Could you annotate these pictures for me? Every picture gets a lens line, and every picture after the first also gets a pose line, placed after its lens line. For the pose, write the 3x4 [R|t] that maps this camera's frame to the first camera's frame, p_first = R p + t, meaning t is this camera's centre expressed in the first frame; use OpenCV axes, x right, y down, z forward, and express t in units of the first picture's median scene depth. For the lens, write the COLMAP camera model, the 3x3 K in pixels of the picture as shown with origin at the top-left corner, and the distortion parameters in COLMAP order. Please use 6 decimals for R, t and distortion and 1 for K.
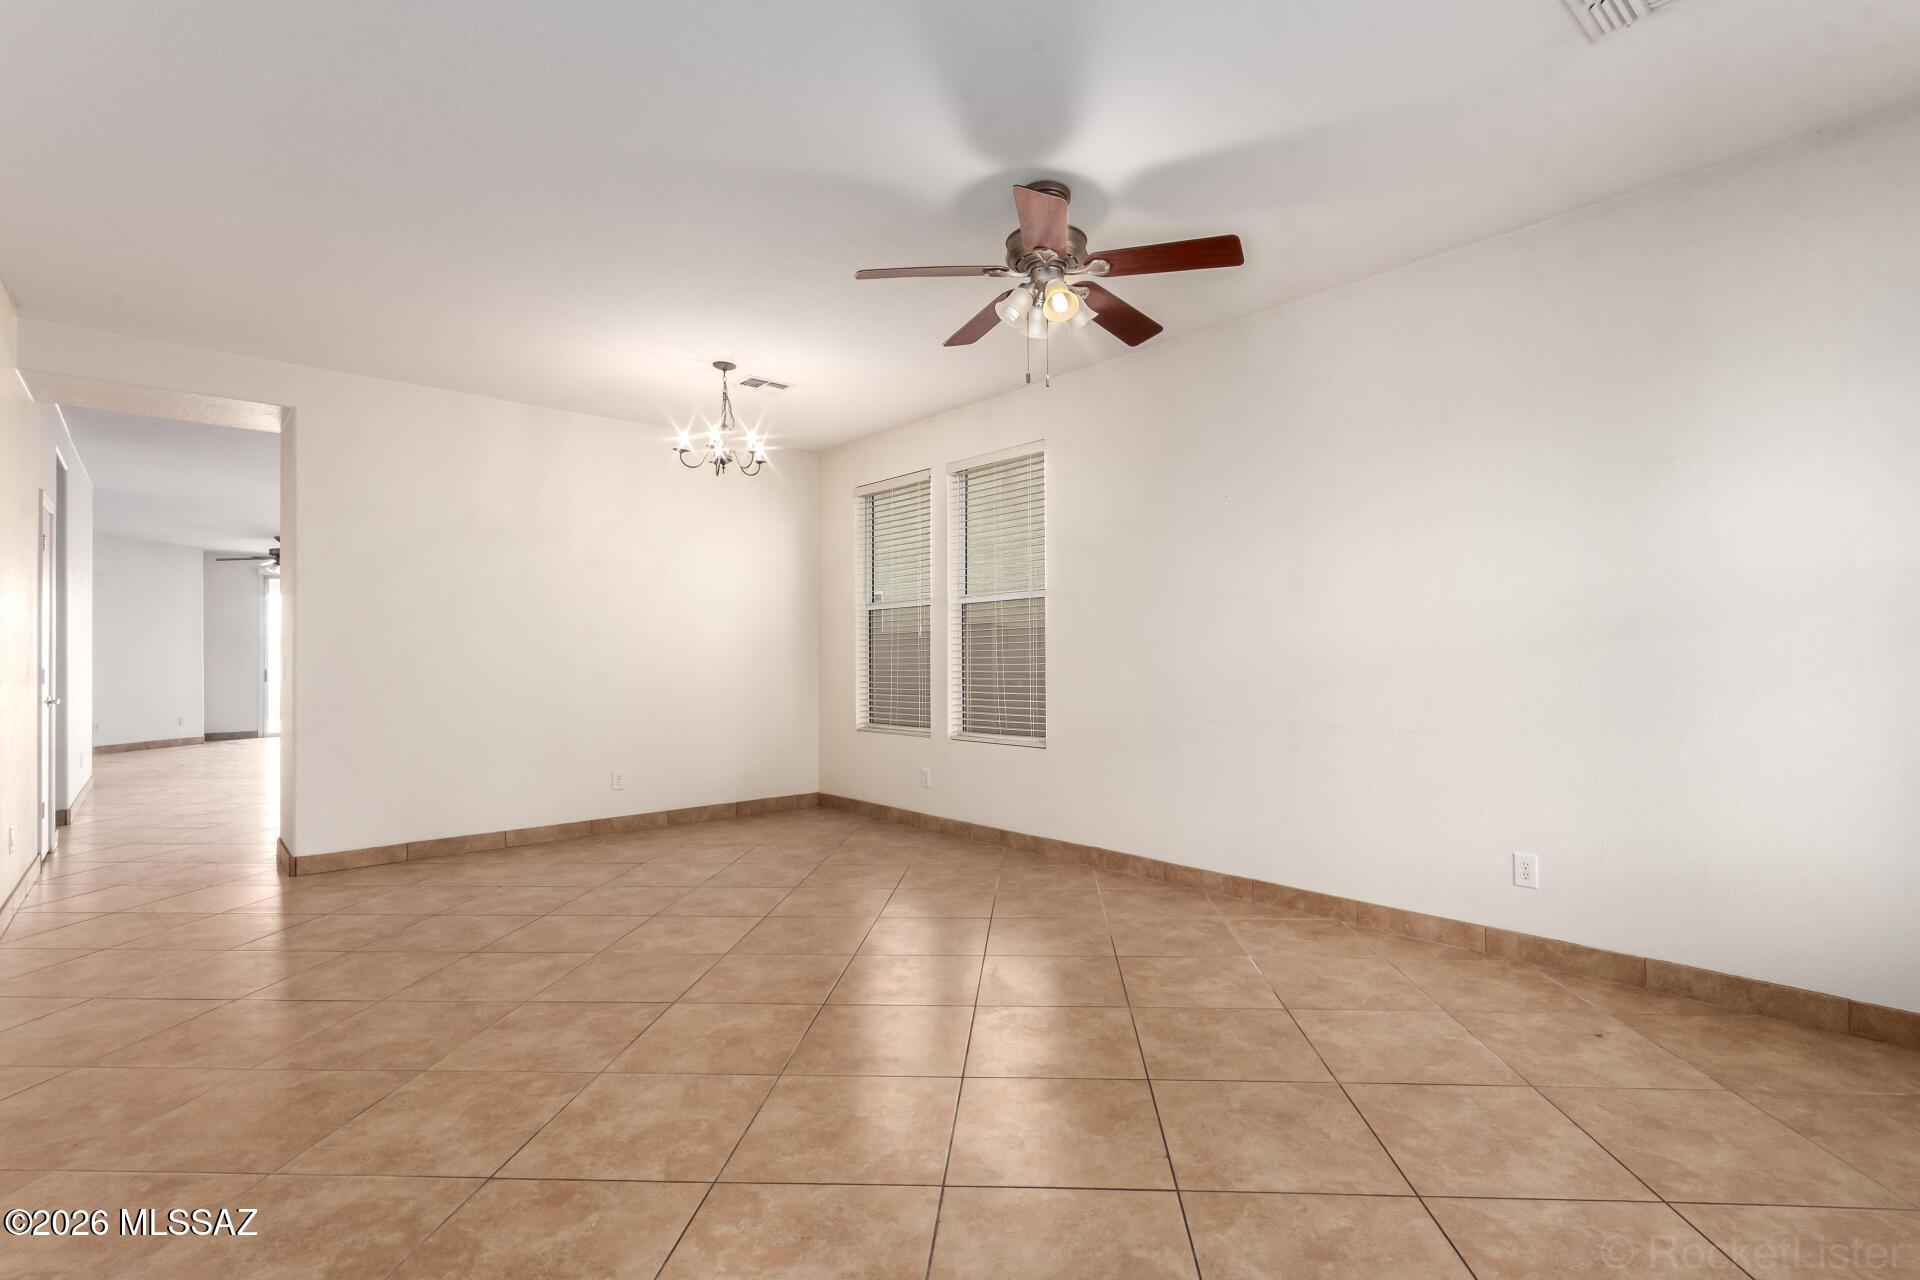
lens RADIAL K [[868.5, 0, 963.8], [0, 868.5, 649.8], [0, 0, 1]] dist [0.000609, 0.000297]
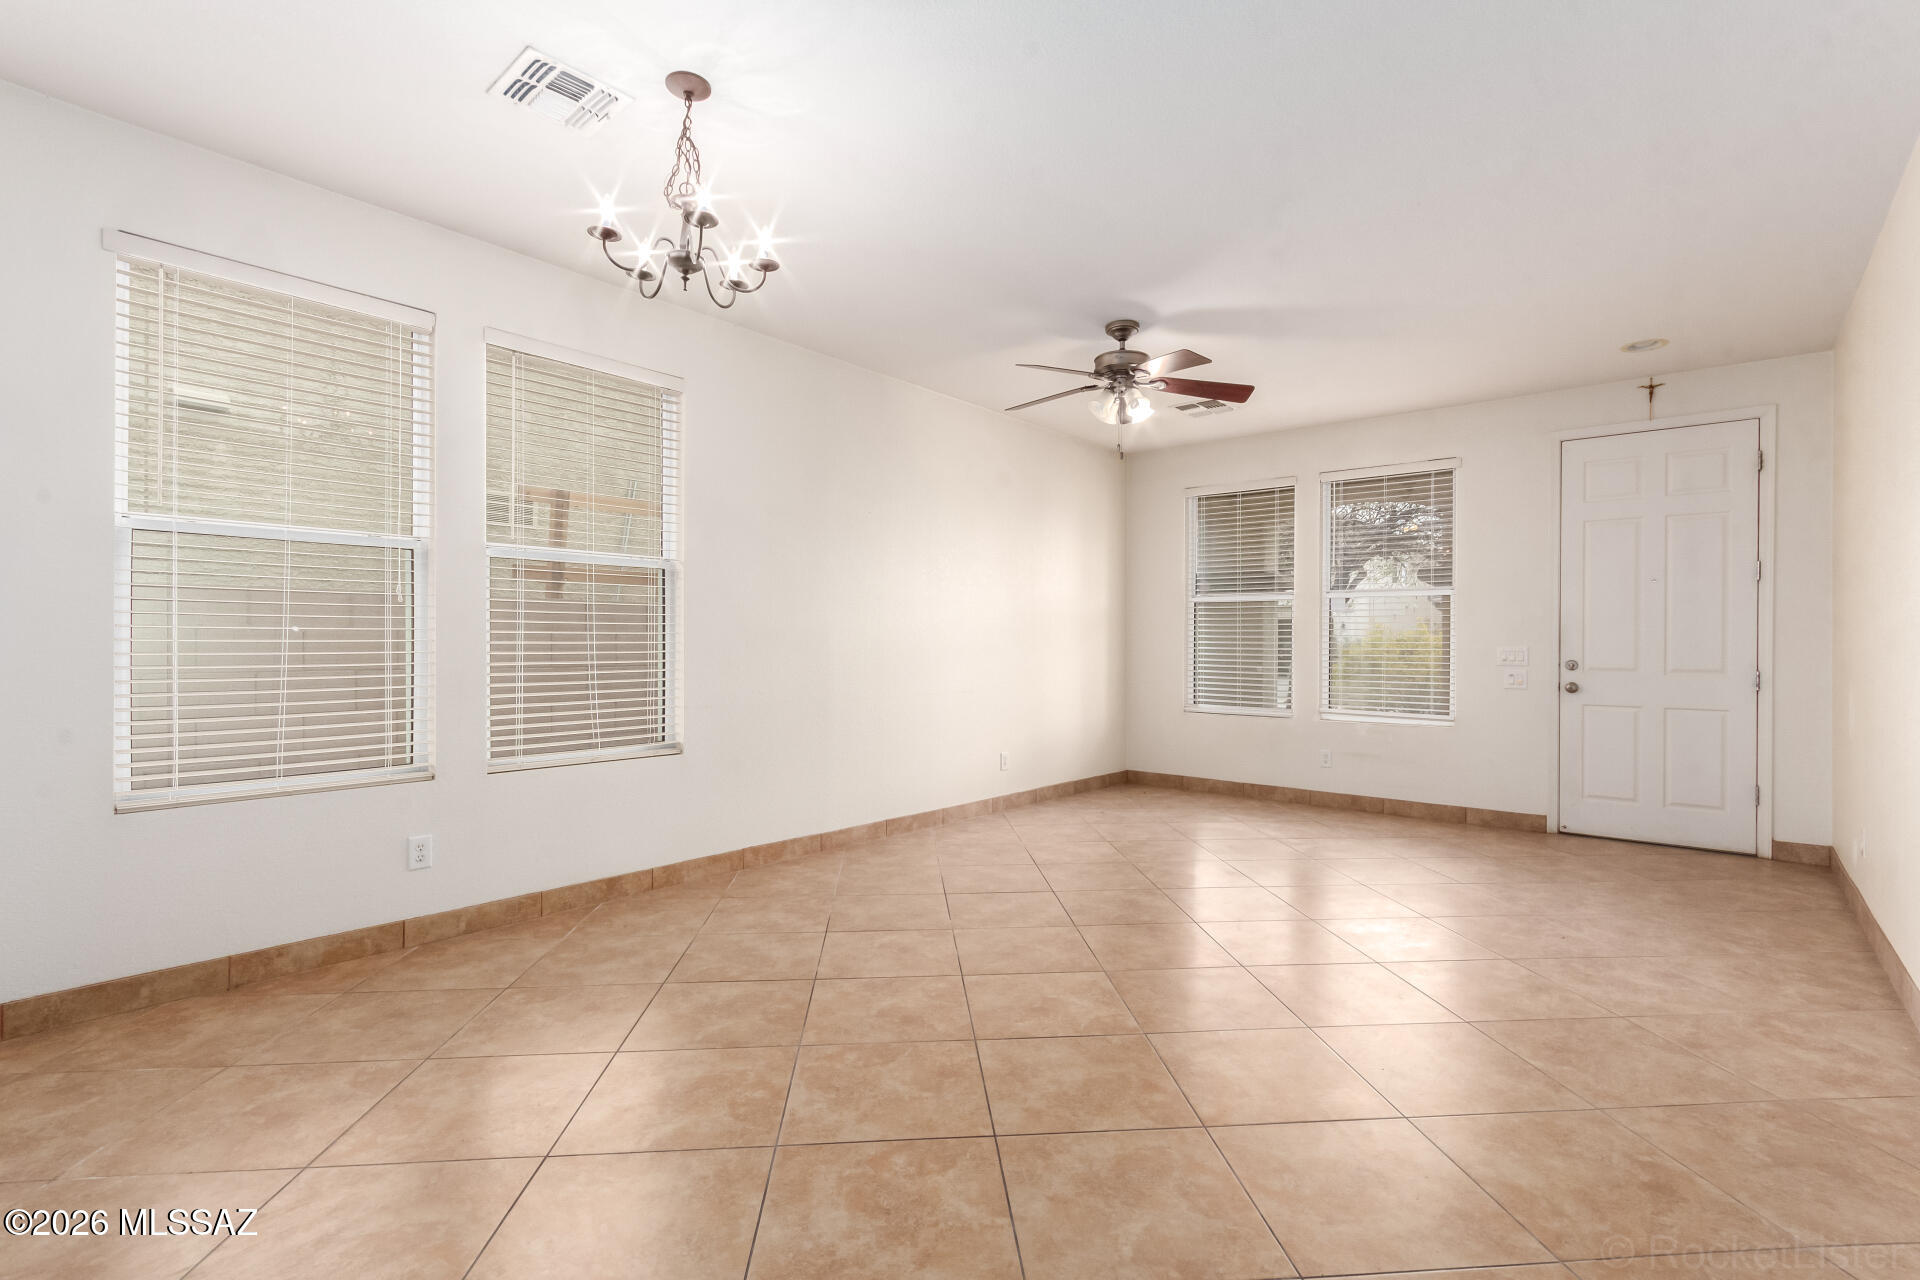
lens RADIAL K [[868.5, 0, 963.8], [0, 868.5, 649.8], [0, 0, 1]] dist [0.000609, 0.000297]
pose [[-0.118393, 0.000338, 0.992967, -0.817256], [-0.011052, 0.999938, -0.001659, 0.011128], [-0.992905, -0.011171, -0.118382, 0.885145]]
